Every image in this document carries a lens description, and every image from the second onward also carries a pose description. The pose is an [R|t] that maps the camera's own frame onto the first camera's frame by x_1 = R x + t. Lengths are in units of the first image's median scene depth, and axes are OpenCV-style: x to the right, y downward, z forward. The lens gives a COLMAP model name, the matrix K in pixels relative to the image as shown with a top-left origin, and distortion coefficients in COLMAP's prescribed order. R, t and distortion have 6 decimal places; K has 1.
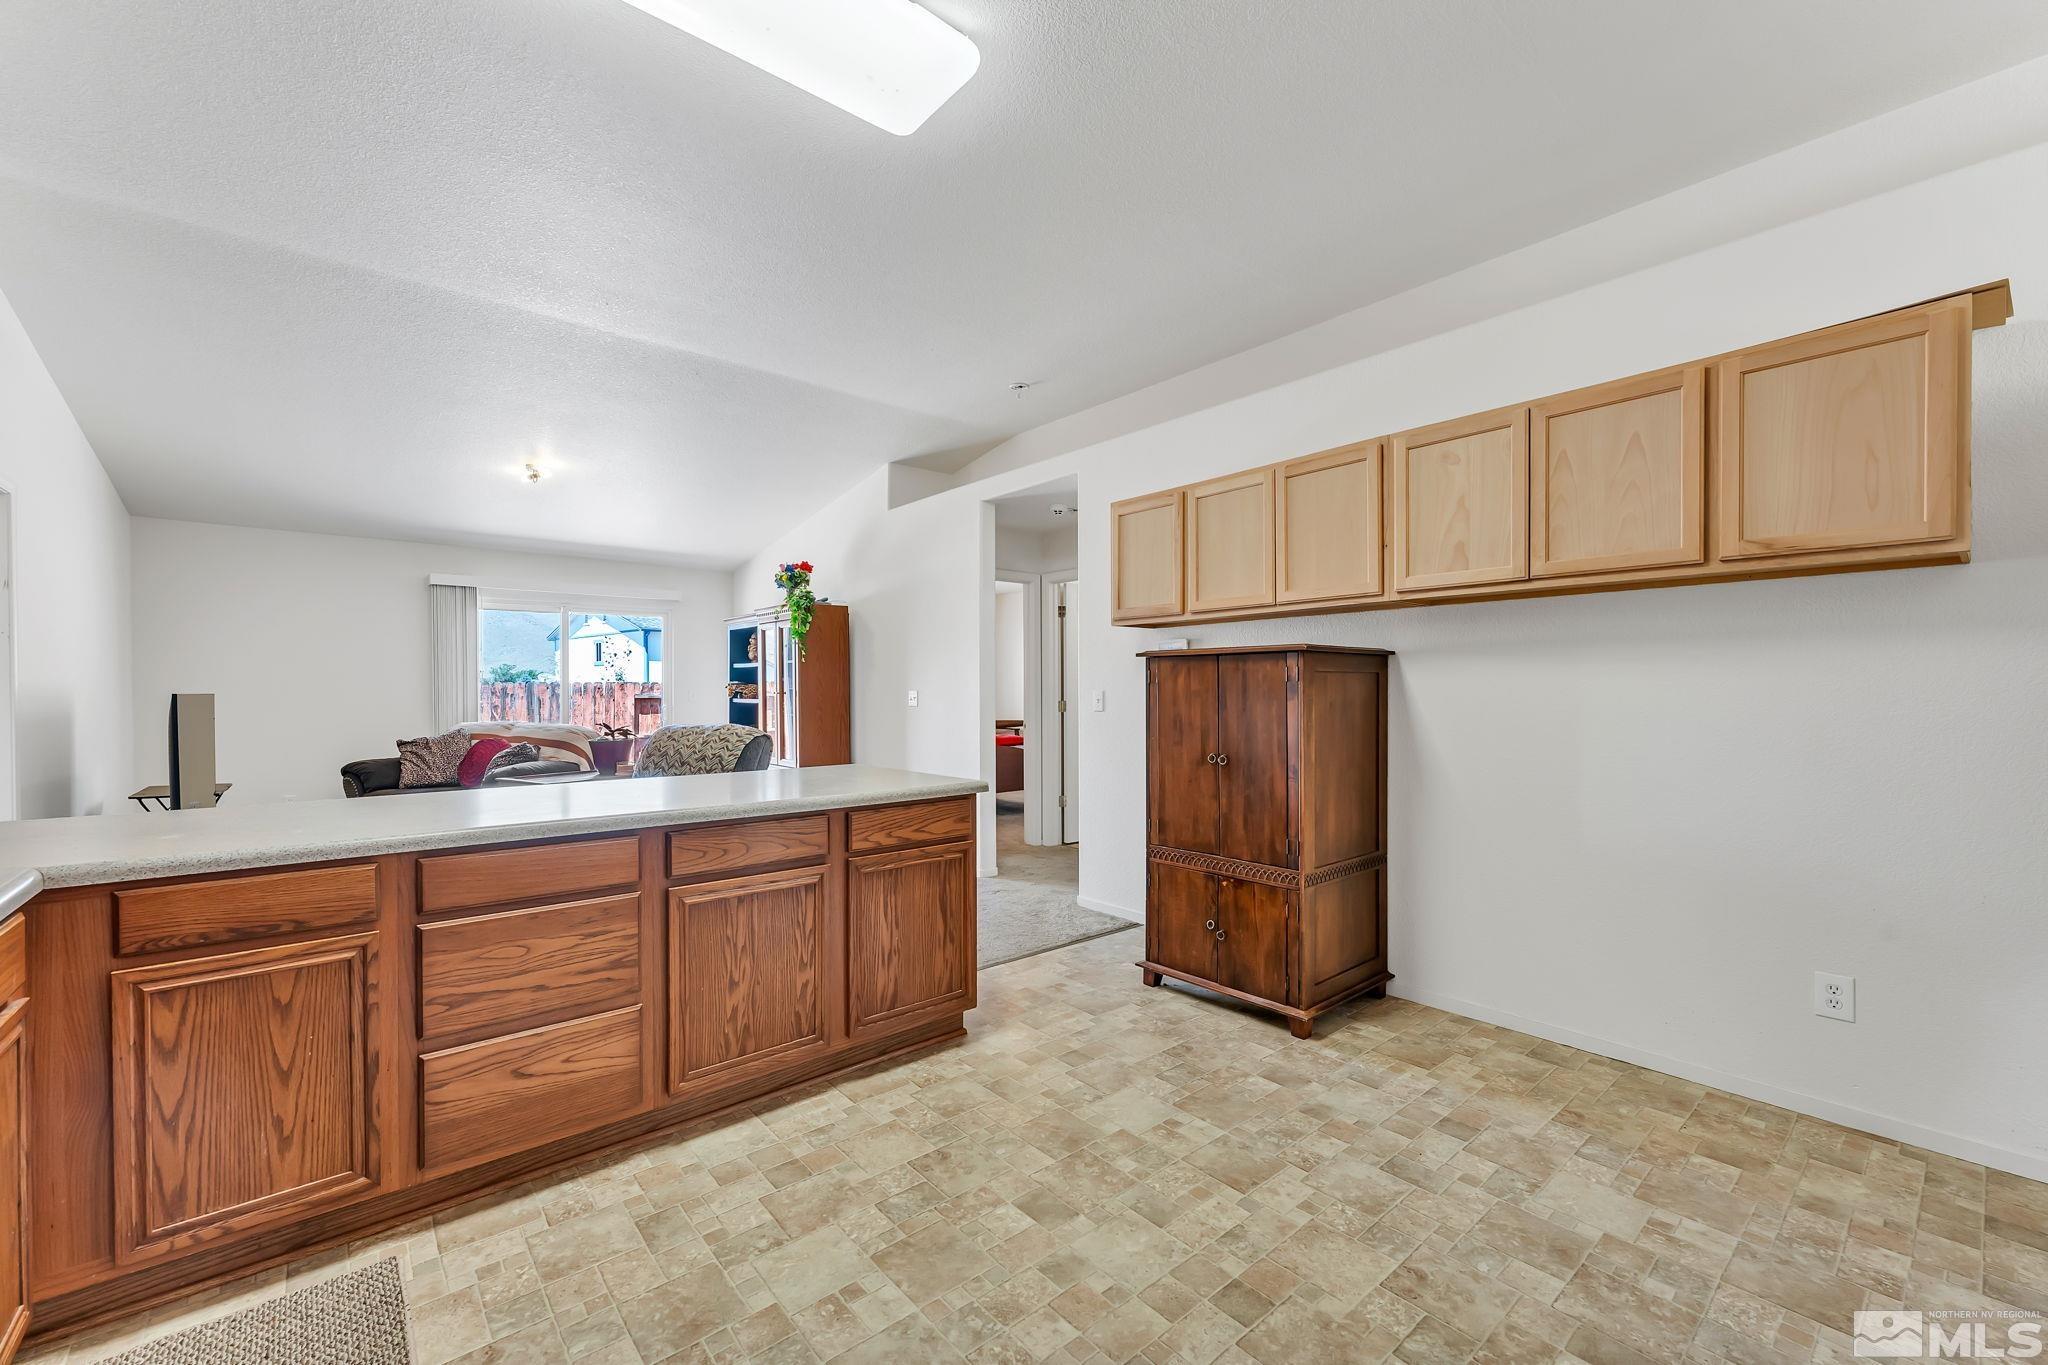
lens RADIAL K [[829.5, 0, 1020.9], [0, 829.5, 666.8], [0, 0, 1]] dist [-0.001786, 0.001537]
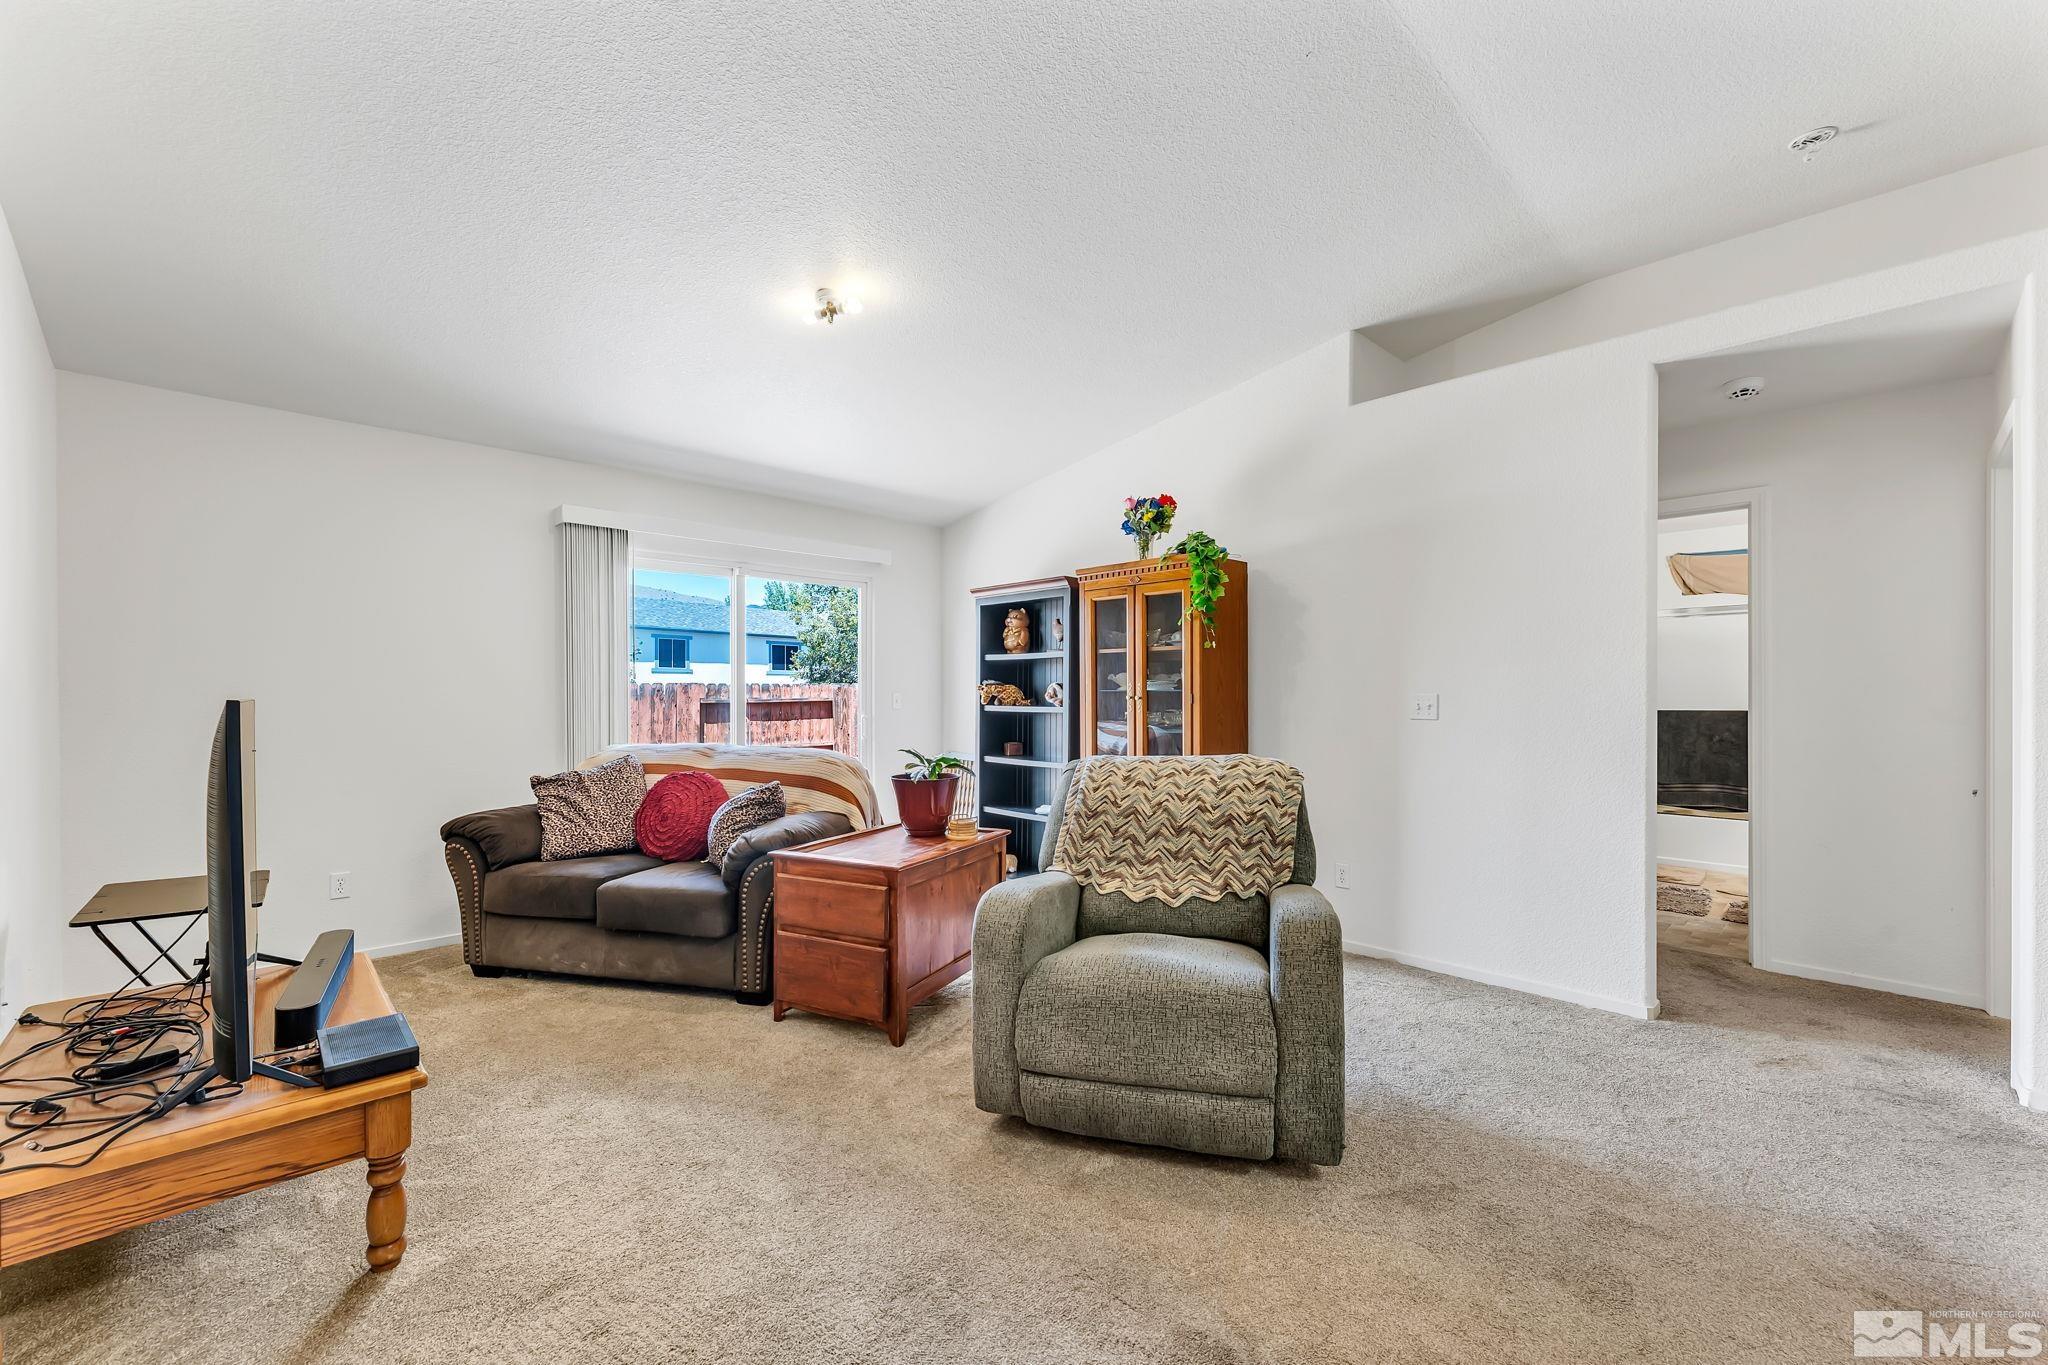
lens RADIAL K [[829.5, 0, 1021.0], [0, 829.5, 671.5], [0, 0, 1]] dist [-0.001786, 0.001537]
pose [[0.997897, 0.003073, 0.064753, -0.984941], [-0.003138, 0.999995, 0.000900, 0.026281], [-0.064750, -0.001101, 0.997901, 0.860581]]
